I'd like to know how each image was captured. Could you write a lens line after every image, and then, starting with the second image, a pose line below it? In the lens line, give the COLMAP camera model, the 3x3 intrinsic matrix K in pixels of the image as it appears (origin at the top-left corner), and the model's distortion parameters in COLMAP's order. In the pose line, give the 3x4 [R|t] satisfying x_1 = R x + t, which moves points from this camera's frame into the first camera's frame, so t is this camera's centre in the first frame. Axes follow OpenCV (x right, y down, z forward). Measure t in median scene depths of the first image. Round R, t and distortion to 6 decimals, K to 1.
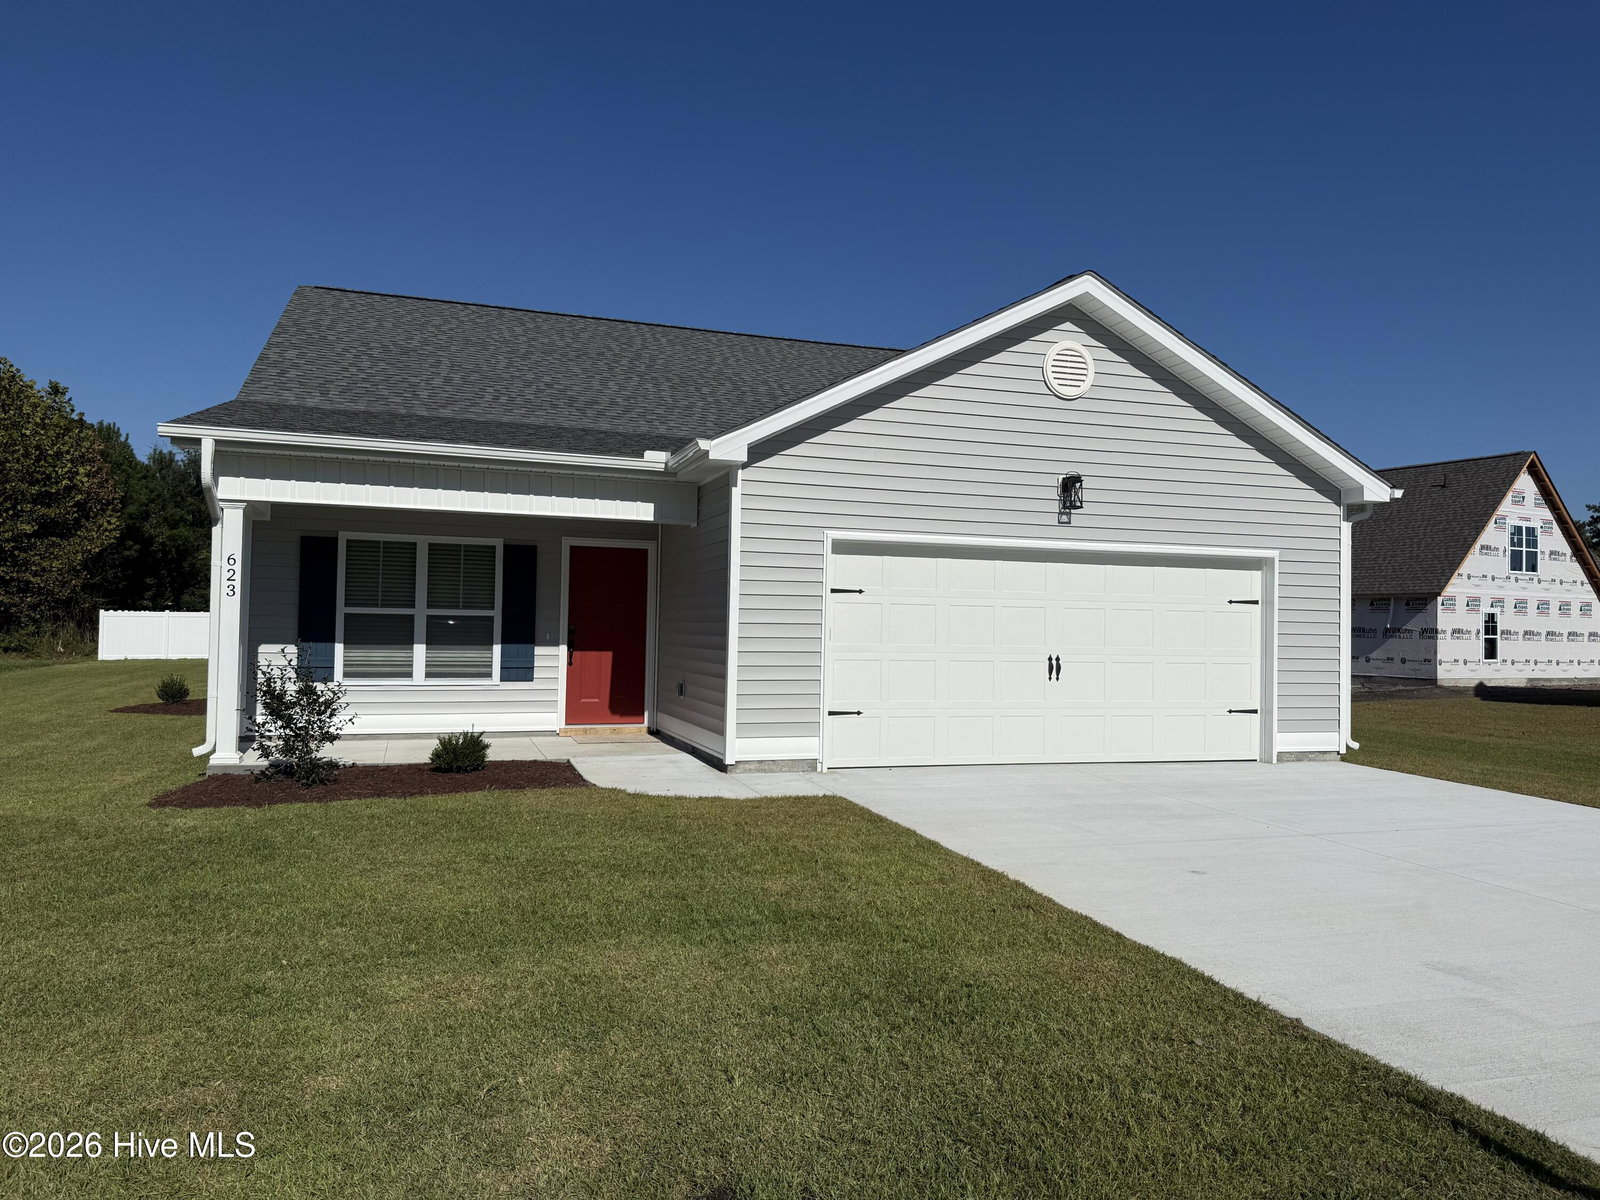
lens RADIAL K [[1109.5, 0, 799.2], [0, 1109.5, 627.0], [0, 0, 1]] dist [0.098950, -0.176210]
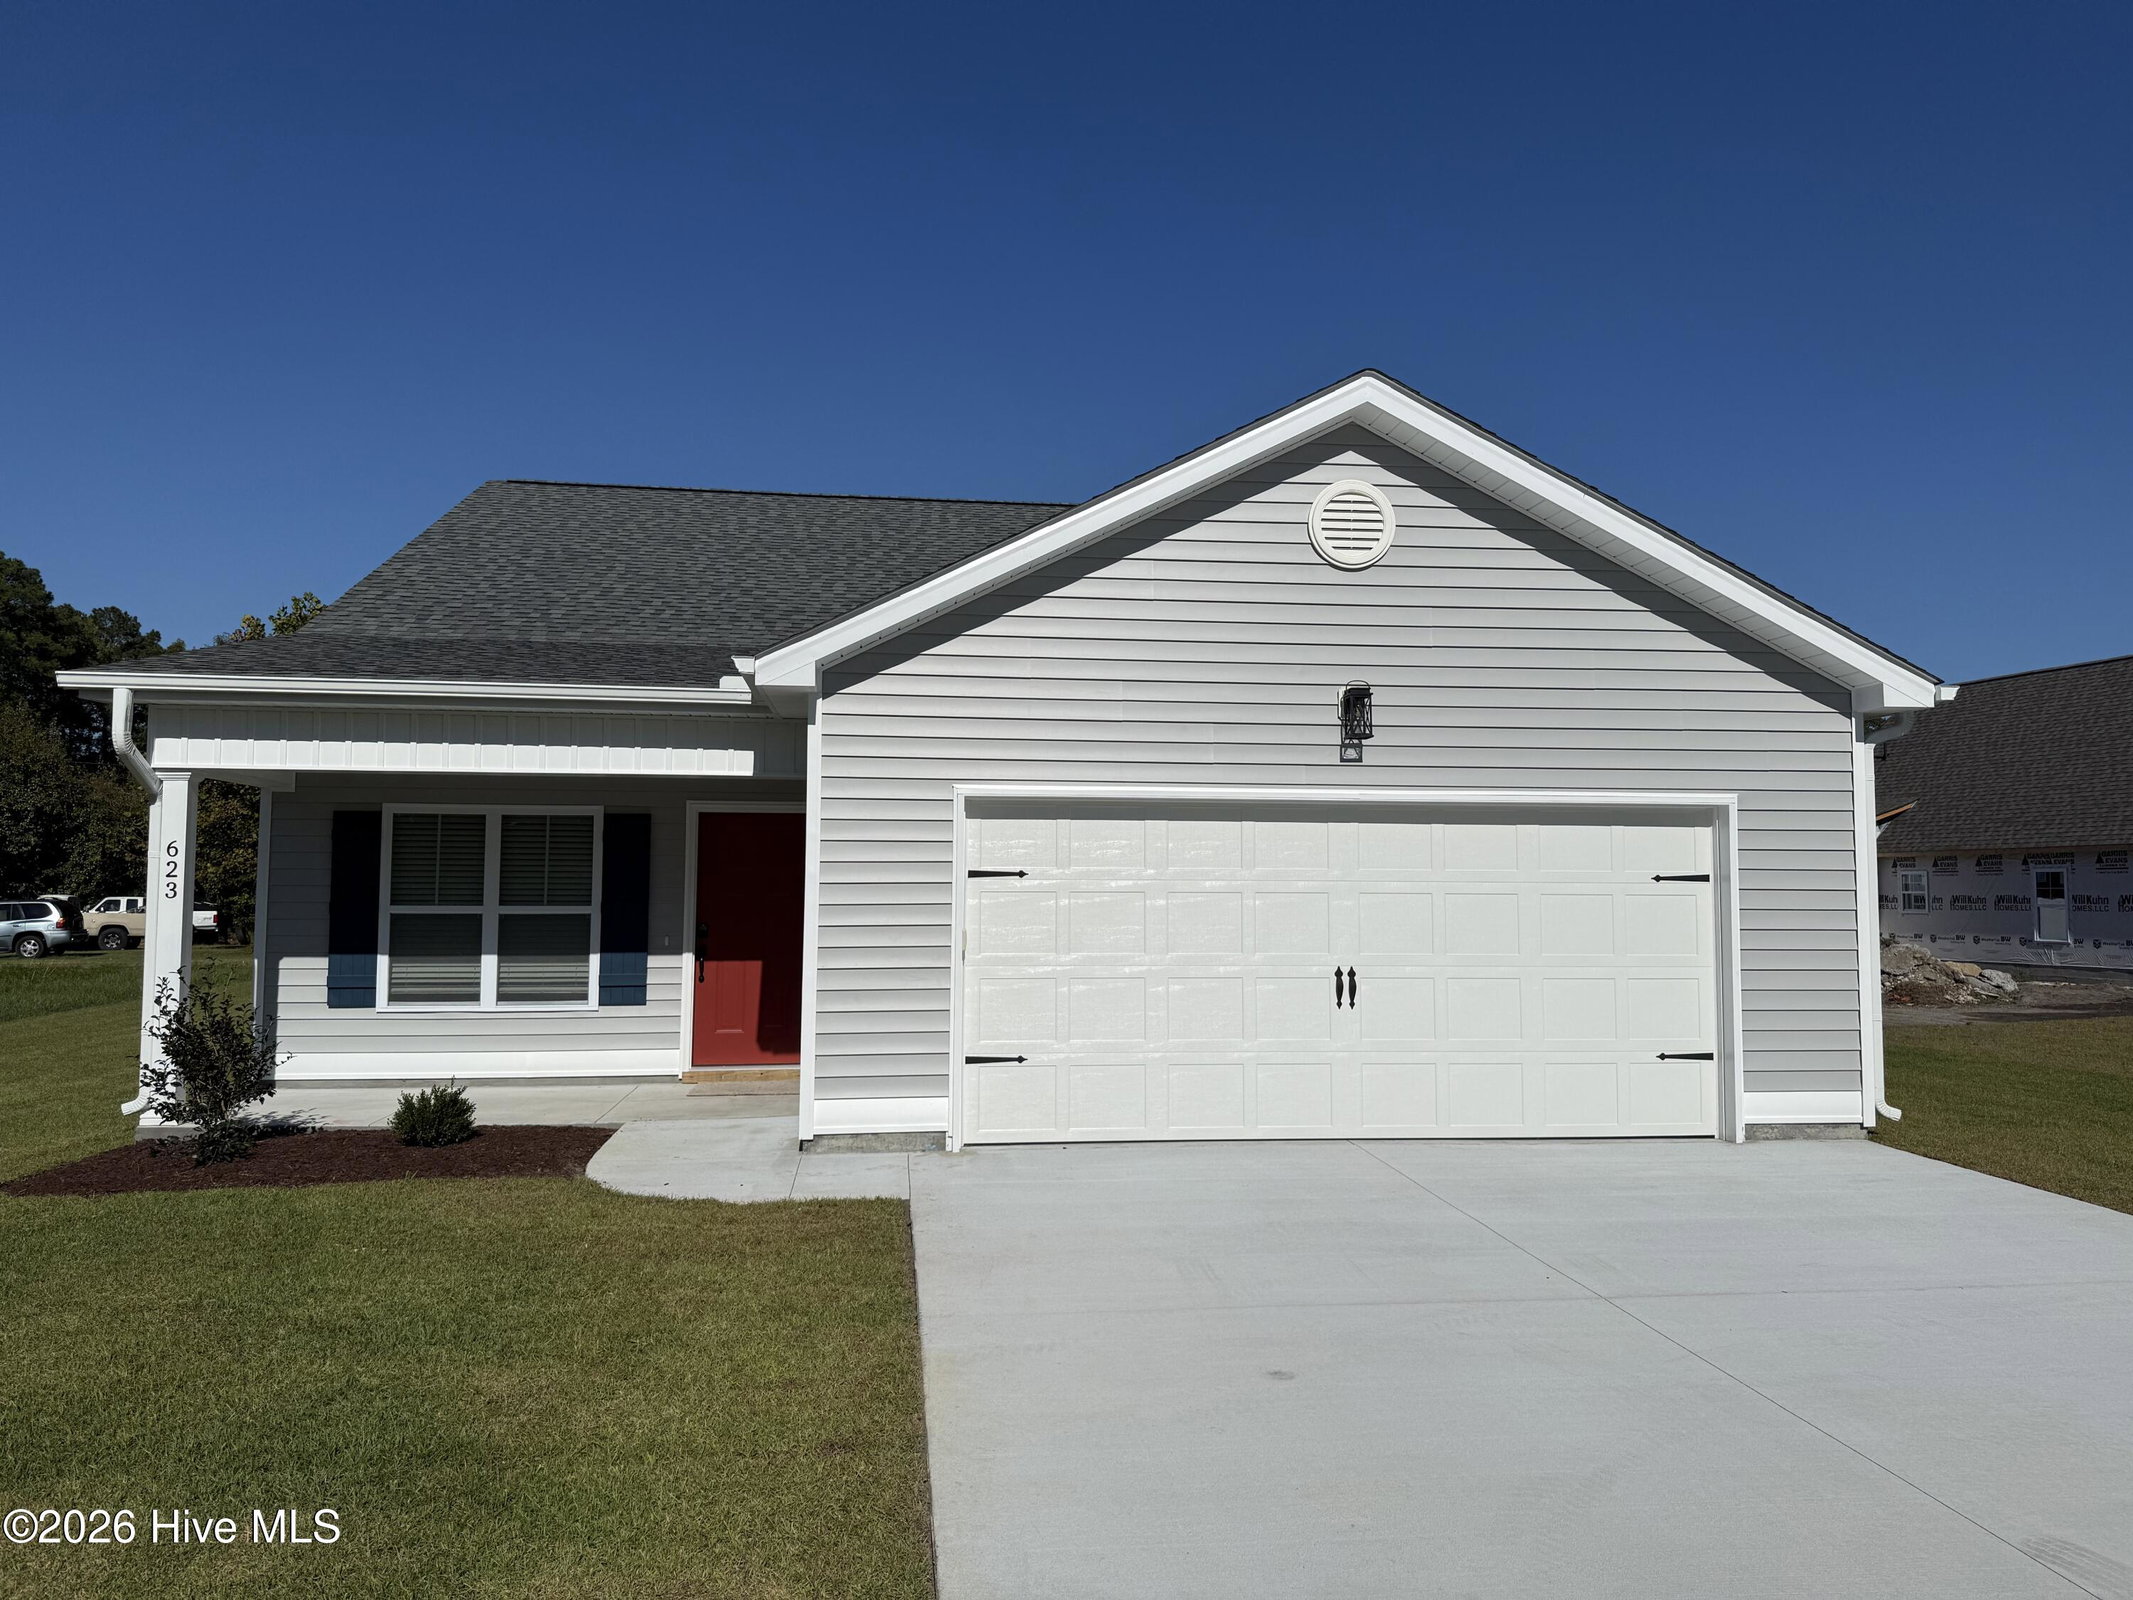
lens RADIAL K [[1479.1, 0, 1065.4], [0, 1479.1, 836.0], [0, 0, 1]] dist [0.098950, -0.176210]
pose [[0.980351, -0.022604, -0.195963, 0.239148], [0.014181, 0.998919, -0.044279, -0.014557], [0.196752, 0.040630, 0.979611, 0.133102]]
